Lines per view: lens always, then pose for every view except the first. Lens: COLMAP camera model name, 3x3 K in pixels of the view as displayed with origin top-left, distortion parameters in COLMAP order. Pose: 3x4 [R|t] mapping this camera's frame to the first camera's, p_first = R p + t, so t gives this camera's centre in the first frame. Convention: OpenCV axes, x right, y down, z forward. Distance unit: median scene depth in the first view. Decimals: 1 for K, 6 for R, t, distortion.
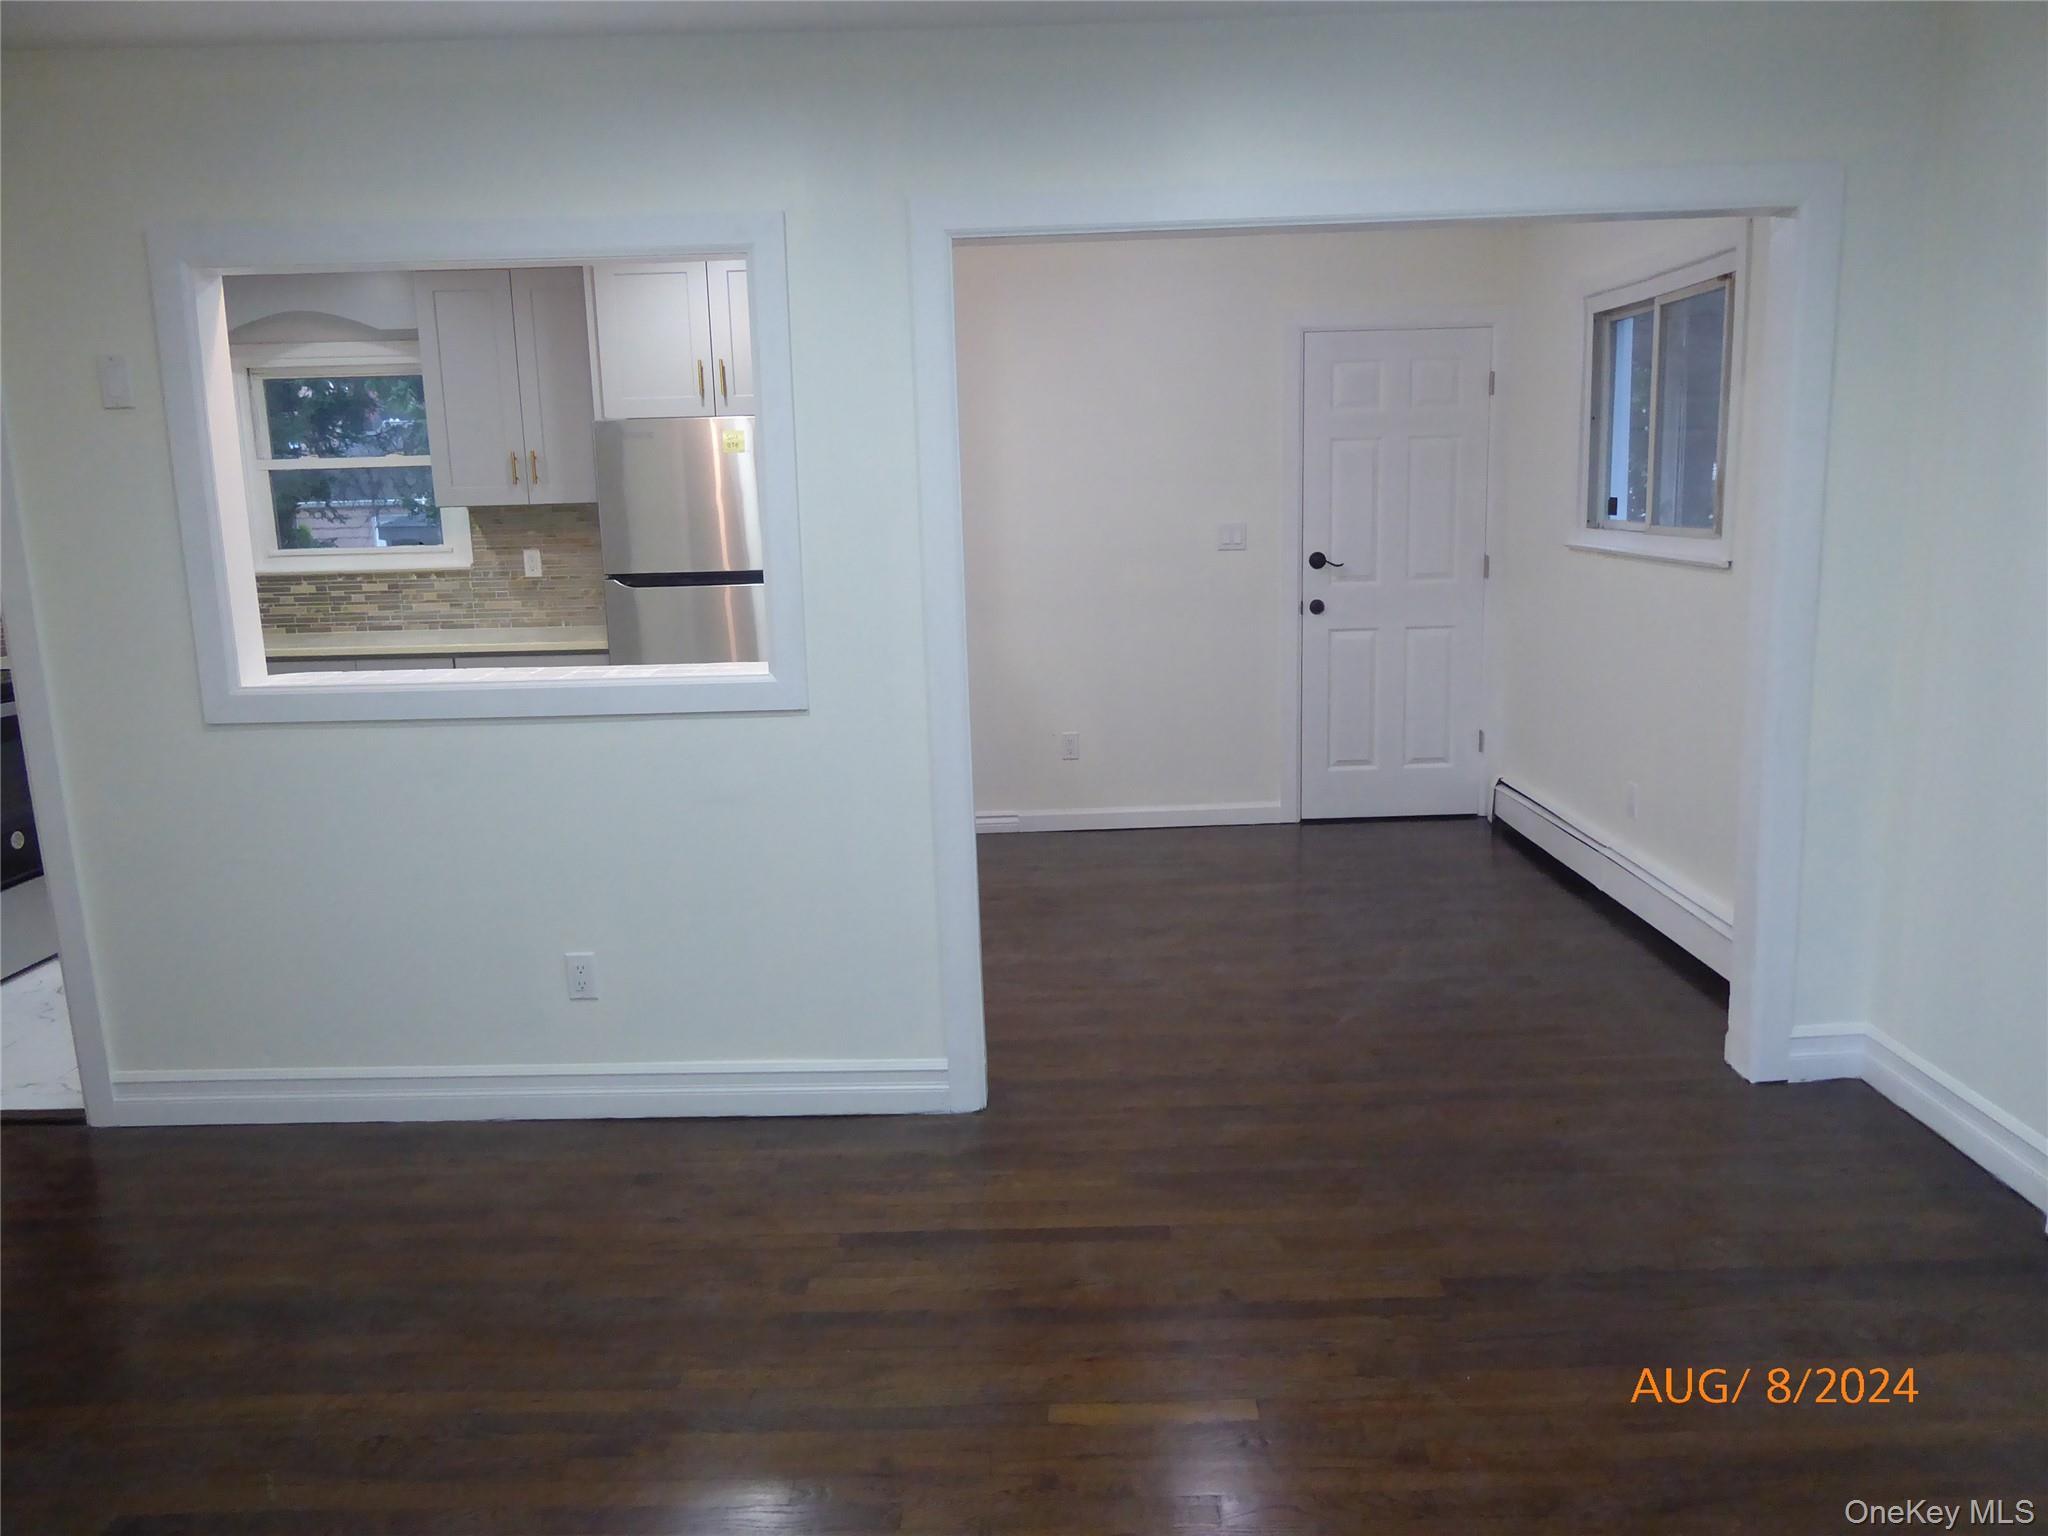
lens RADIAL K [[1471.1, 0, 1029.0], [0, 1471.1, 770.7], [0, 0, 1]] dist [-0.012812, 0.002451]
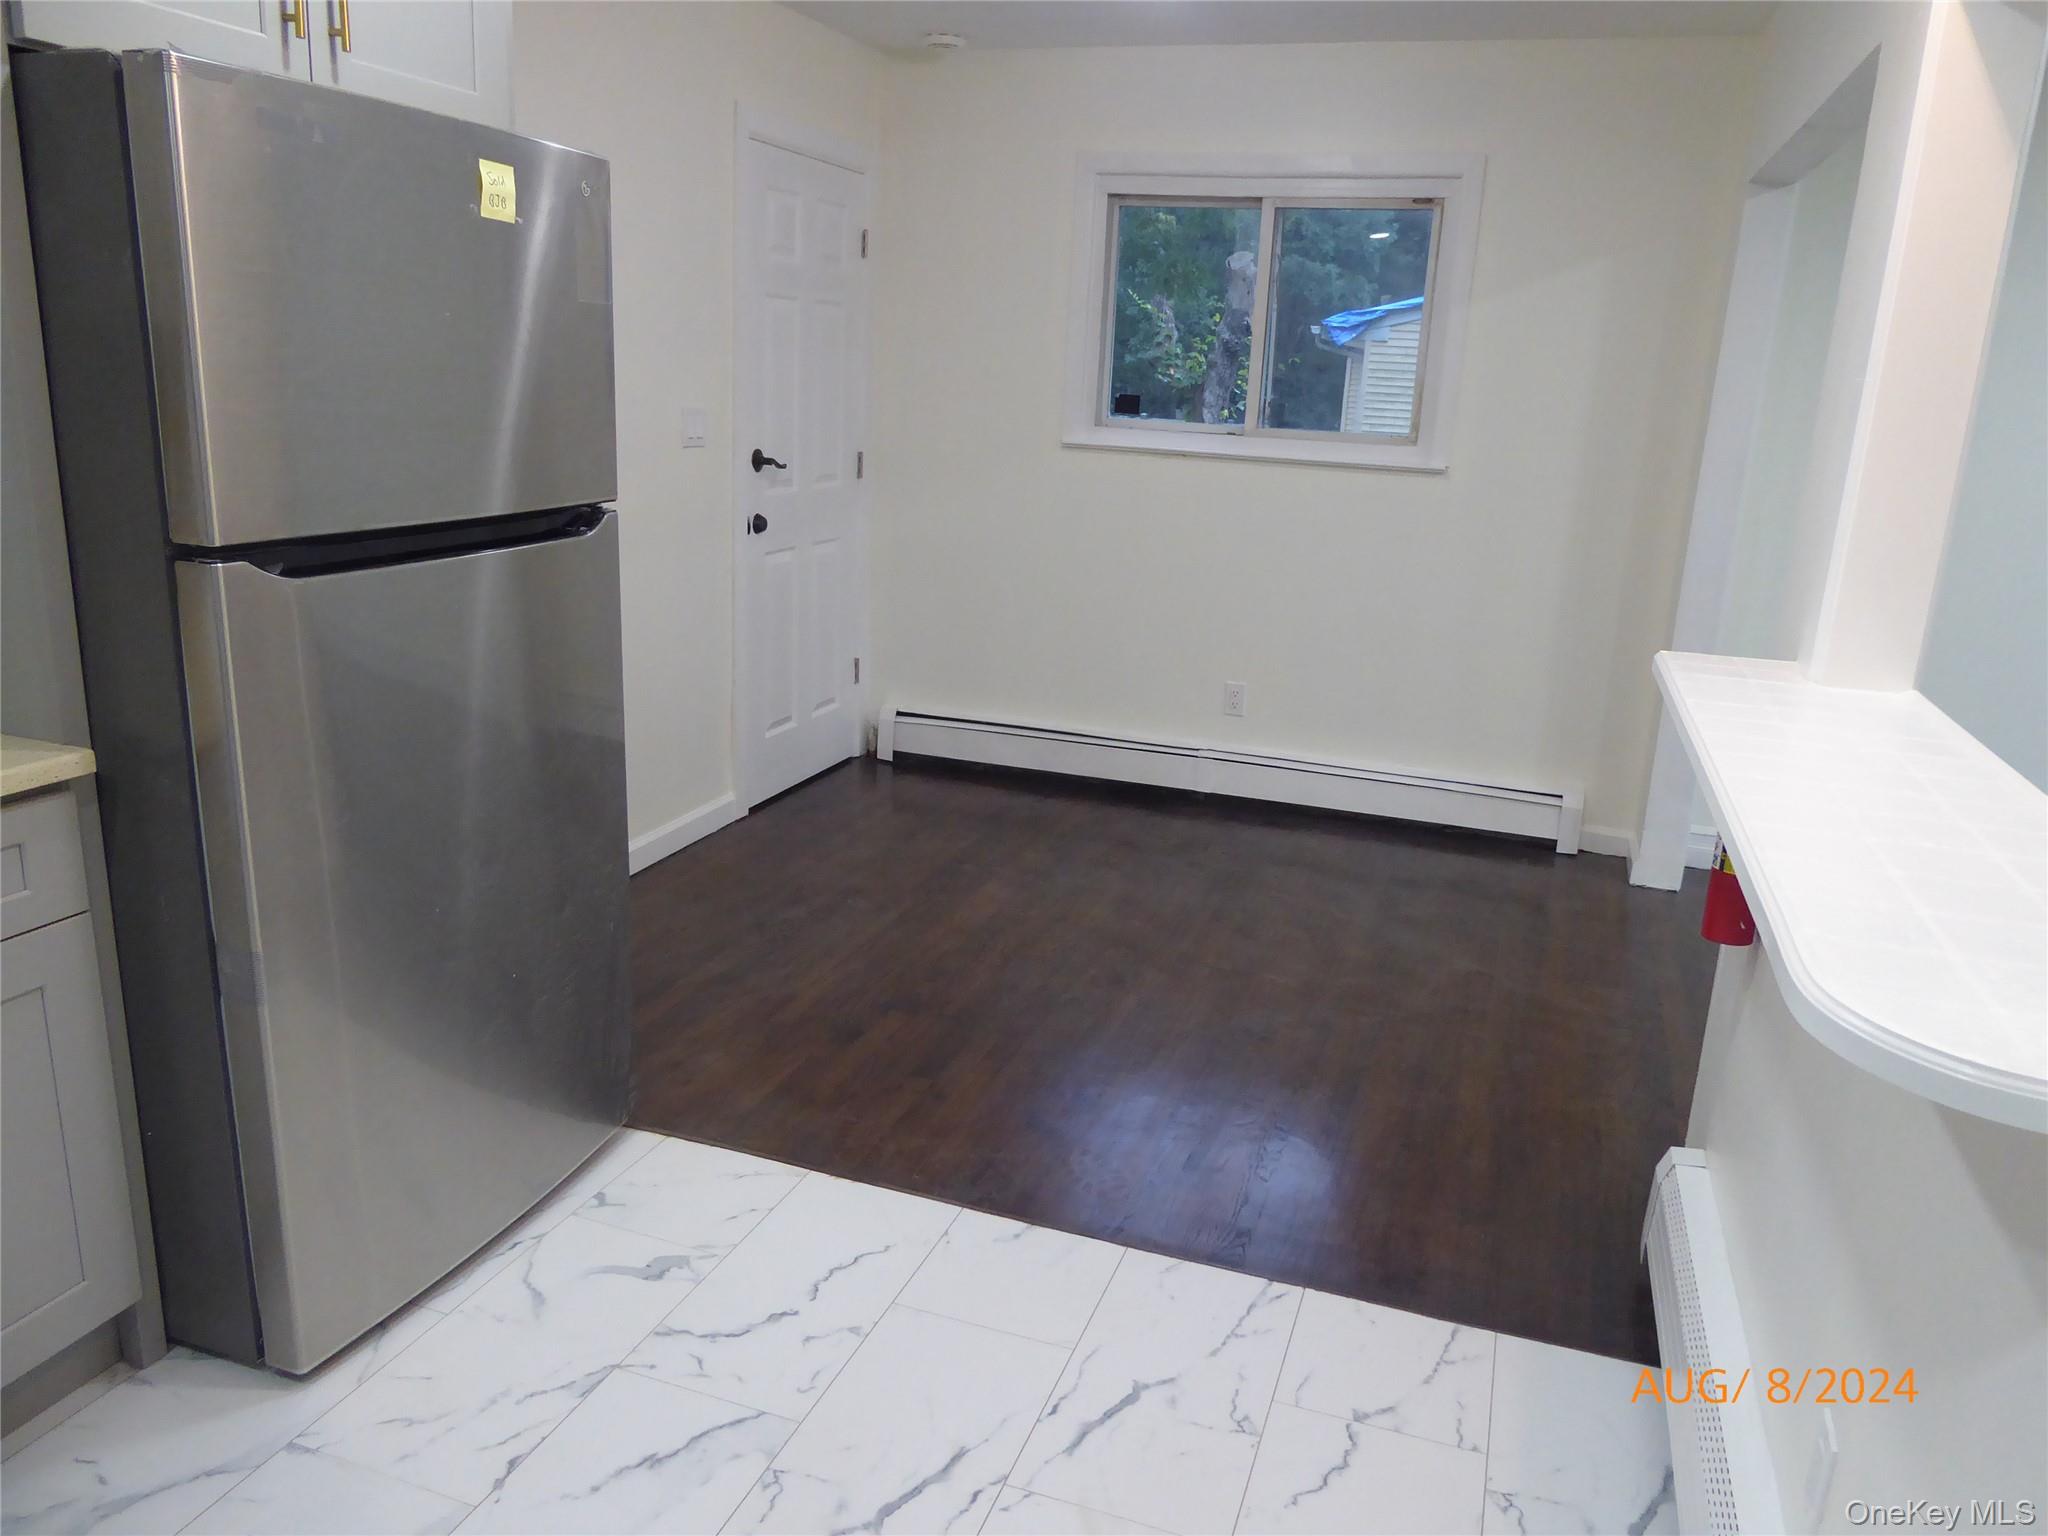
lens RADIAL K [[1471.1, 0, 1029.0], [0, 1471.1, 770.7], [0, 0, 1]] dist [-0.012812, 0.002451]
pose [[0.317102, -0.210617, 0.924709, -0.471833], [0.127889, 0.975619, 0.178357, -0.104138], [-0.939729, 0.061702, 0.336307, 0.626910]]
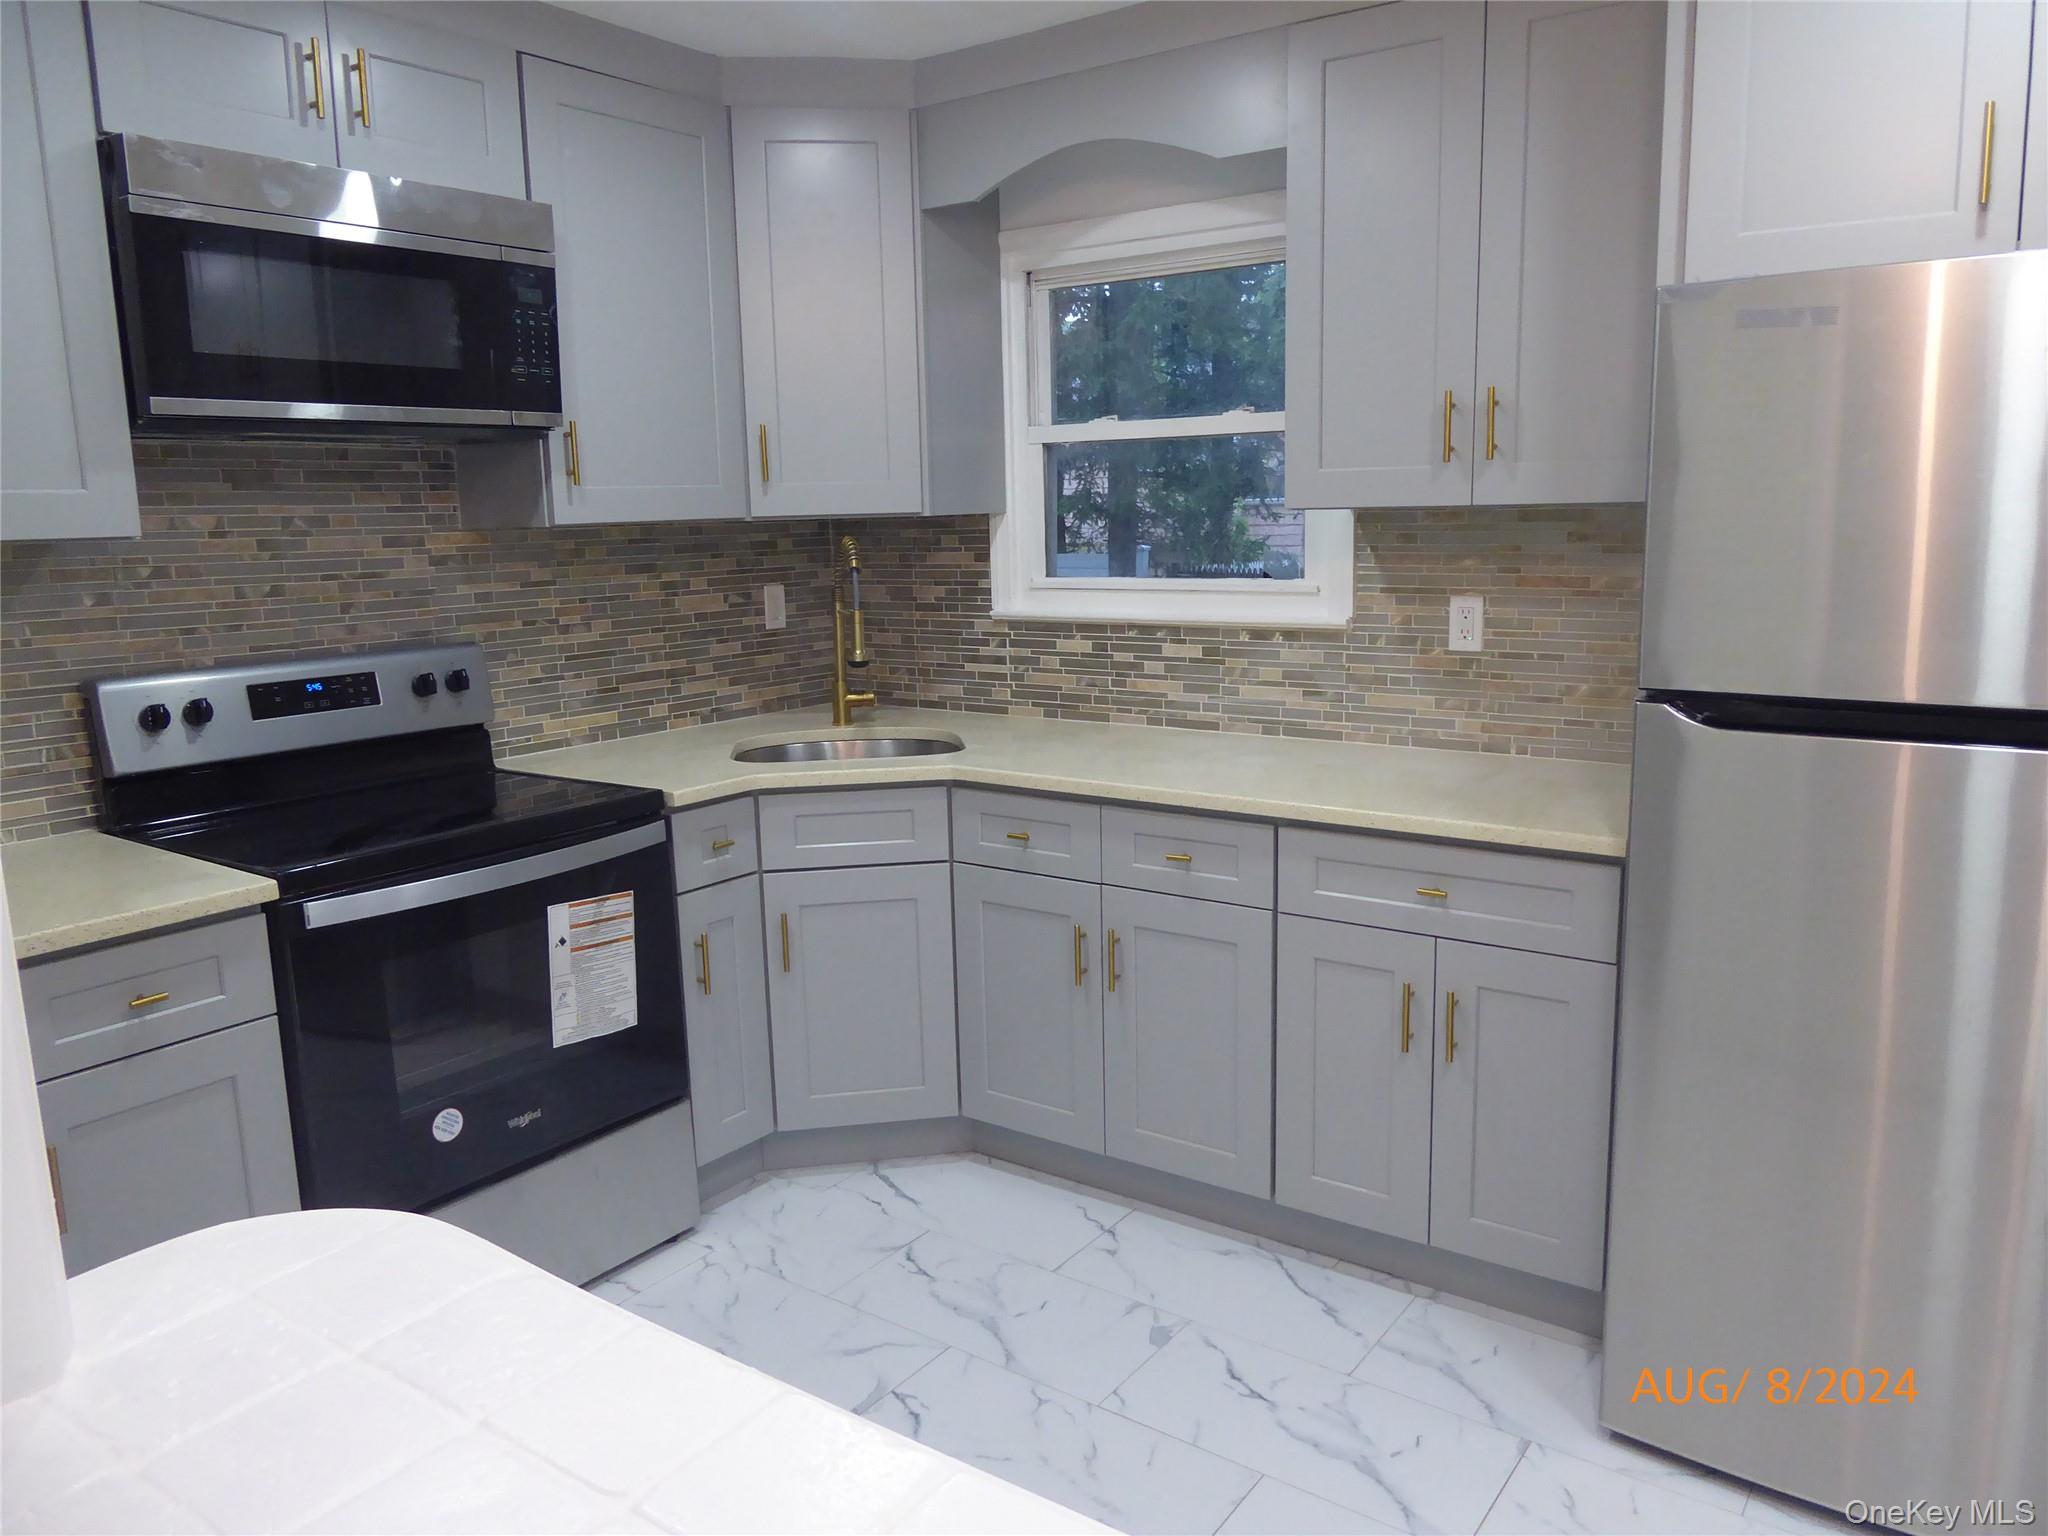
lens RADIAL K [[1455.4, 0, 1037.5], [0, 1455.4, 761.9], [0, 0, 1]] dist [-0.024007, 0.001945]
pose [[0.819321, 0.105626, -0.563521, -0.175789], [-0.107211, 0.993772, 0.030395, -0.094424], [0.563221, 0.035513, 0.825543, 0.516891]]
